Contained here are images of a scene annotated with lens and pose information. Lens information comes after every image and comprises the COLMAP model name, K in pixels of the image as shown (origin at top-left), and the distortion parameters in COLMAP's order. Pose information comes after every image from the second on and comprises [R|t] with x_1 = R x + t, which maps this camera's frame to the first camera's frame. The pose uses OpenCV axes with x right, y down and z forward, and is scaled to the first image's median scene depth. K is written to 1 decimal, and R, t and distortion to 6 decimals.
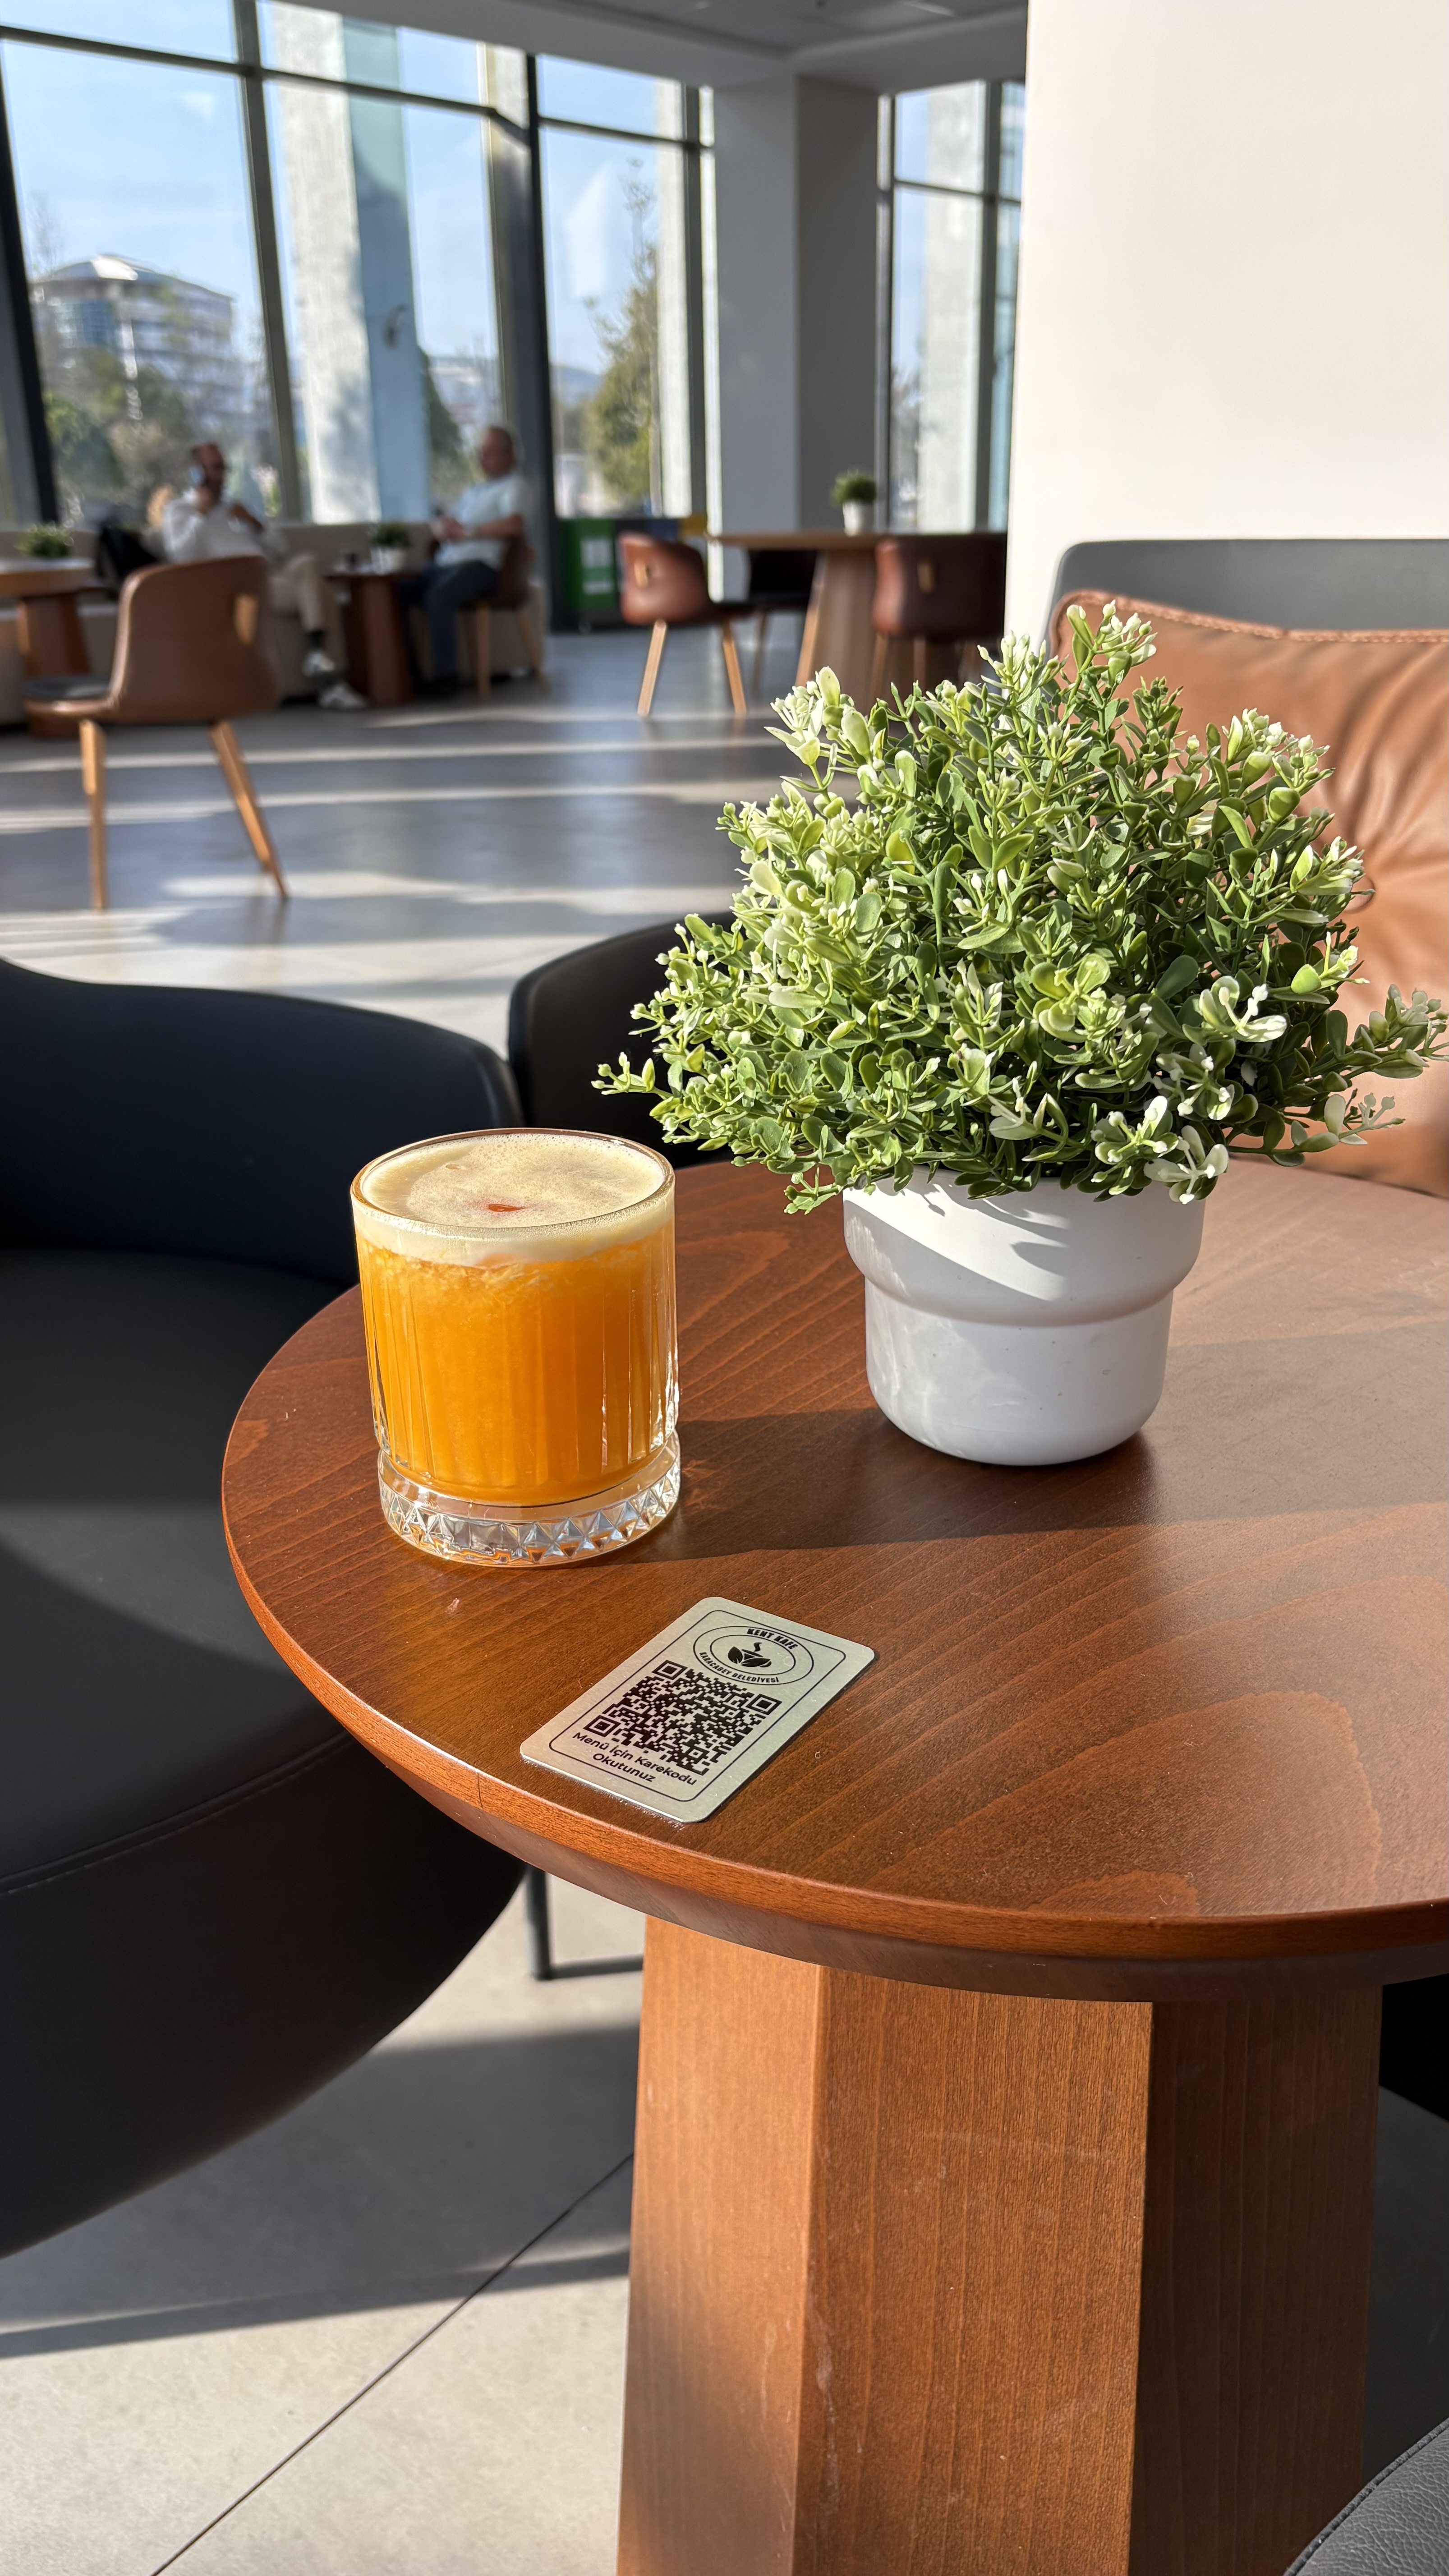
lens RADIAL K [[2026.5, 0, 724.5], [0, 2026.5, 1288.0], [0, 0, 1]] dist [0.062807, -0.003202]
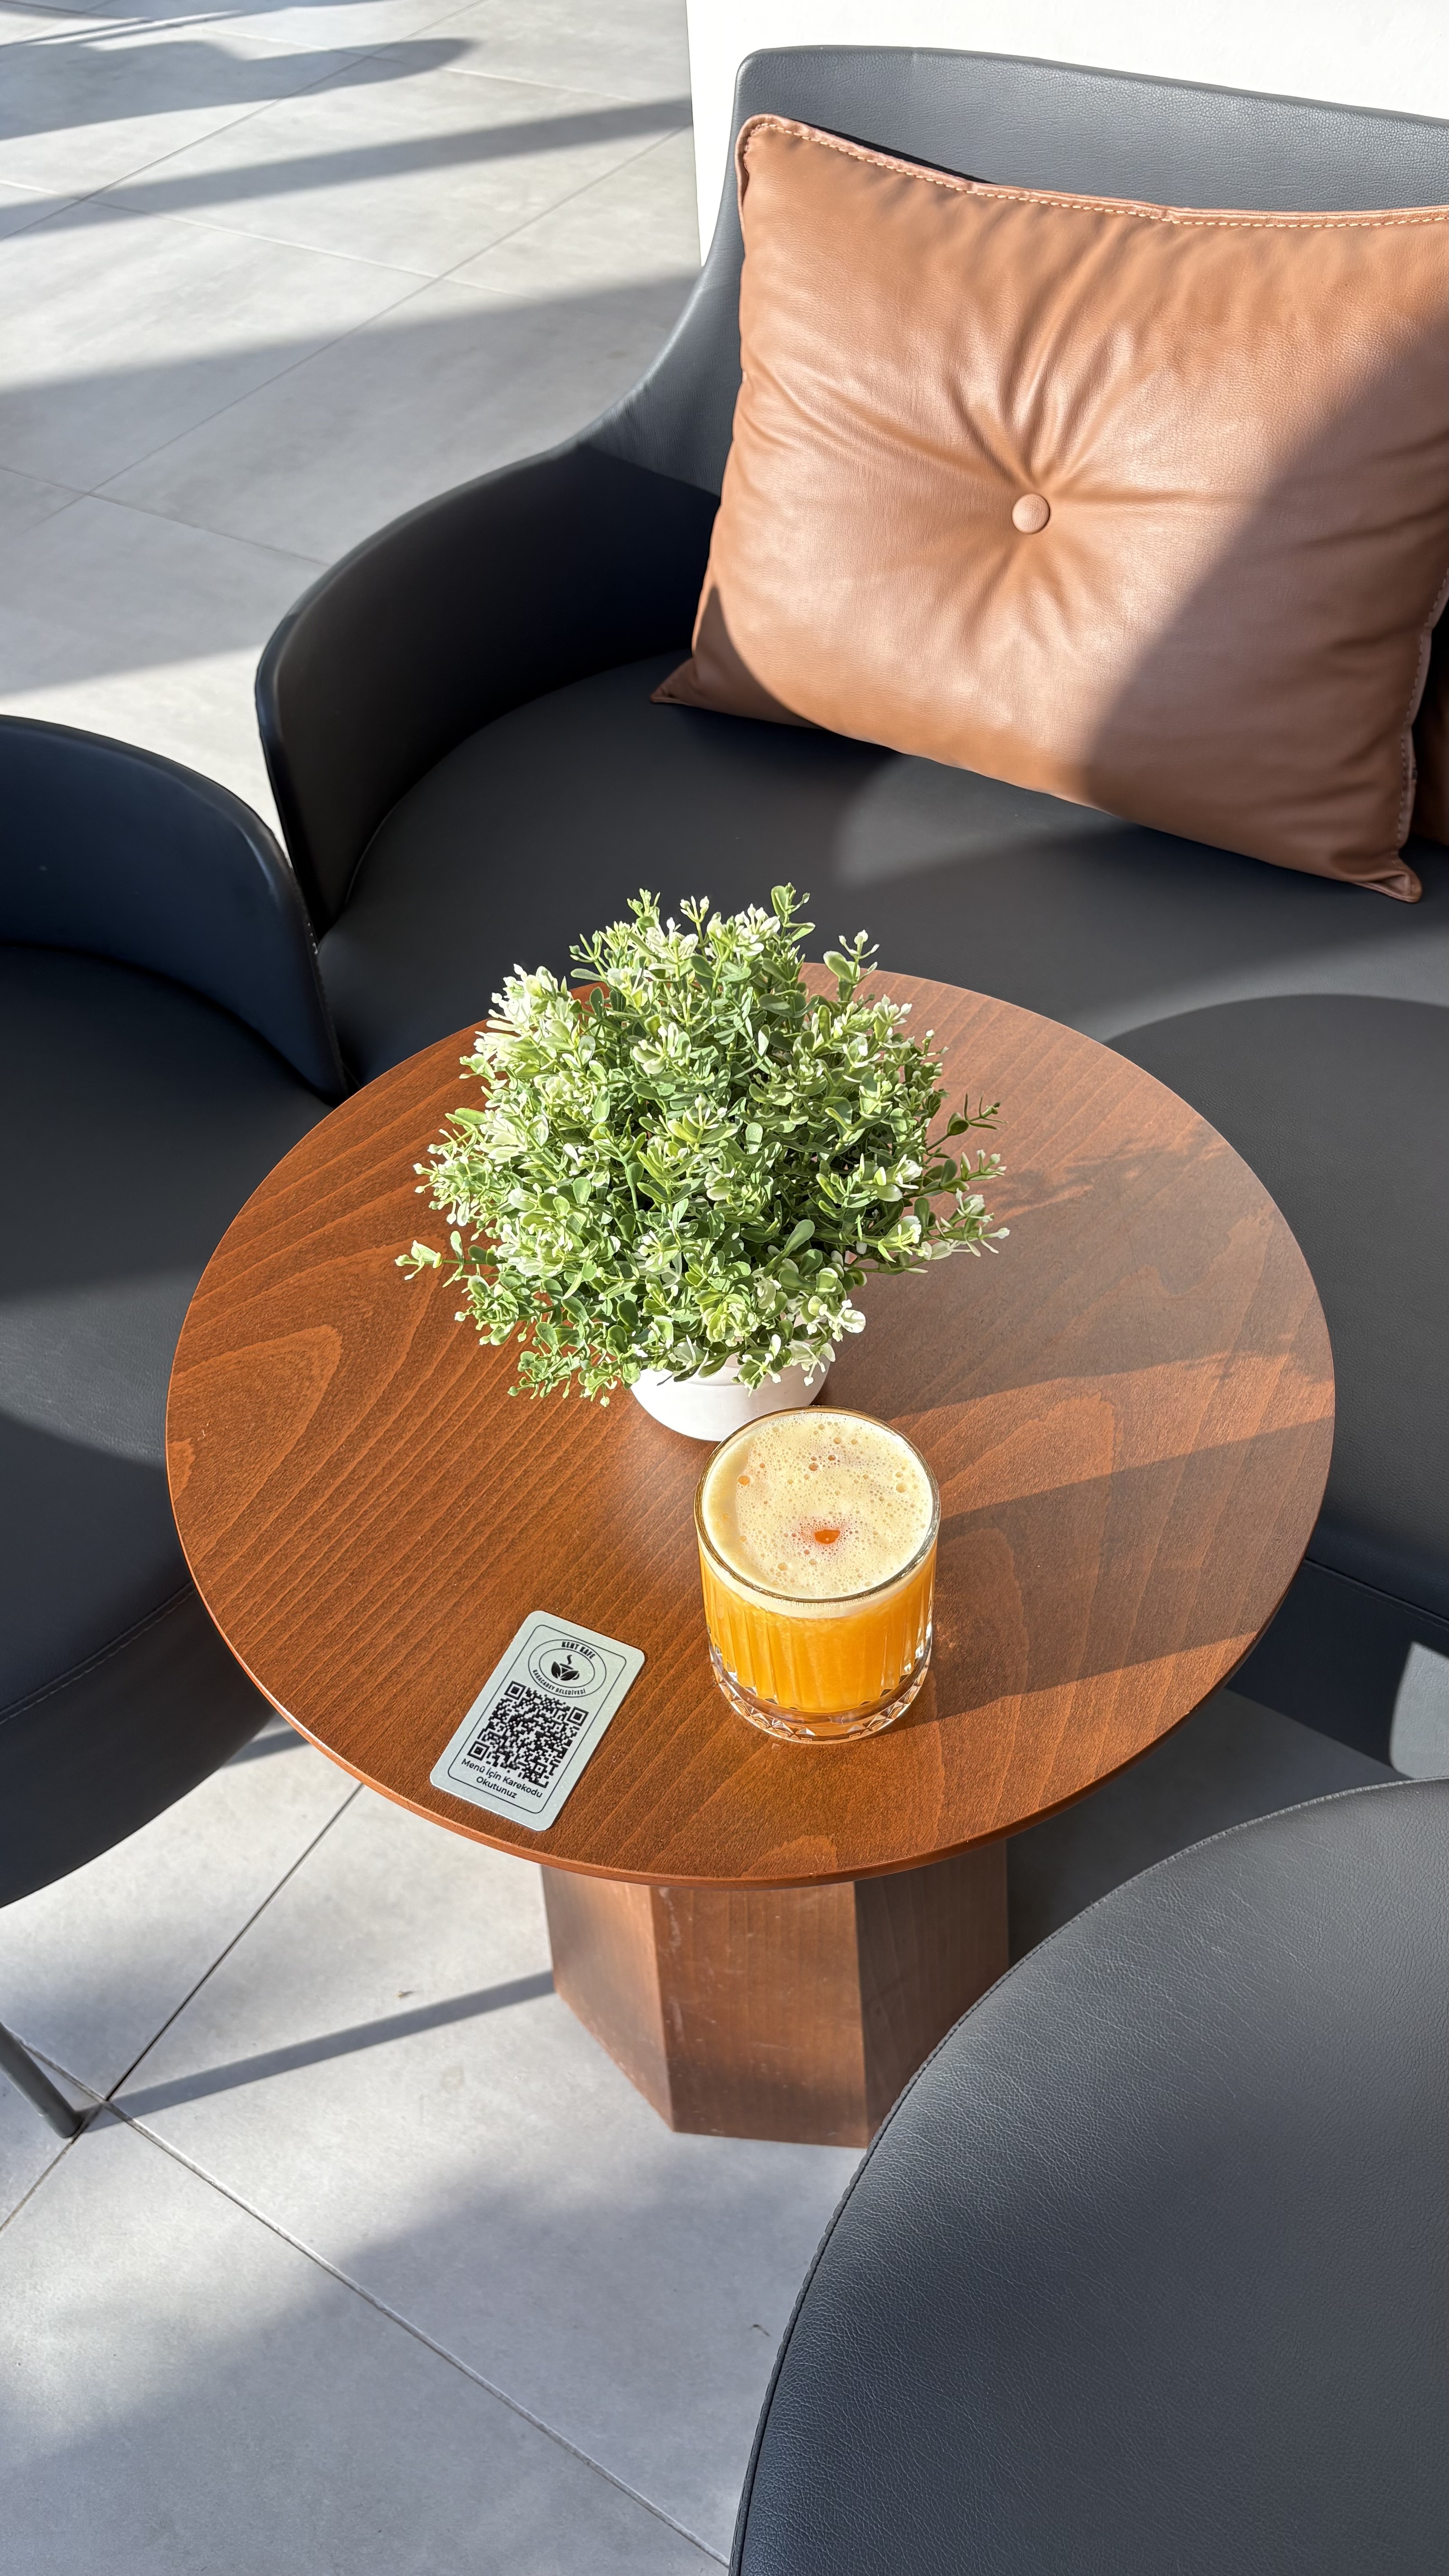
lens RADIAL K [[2026.5, 0, 724.5], [0, 2026.5, 1288.0], [0, 0, 1]] dist [0.062807, -0.003202]
pose [[0.990247, -0.125218, 0.061078, 0.074968], [0.087256, 0.899182, 0.428787, -0.738864], [-0.108612, -0.419276, 0.901339, -0.295844]]
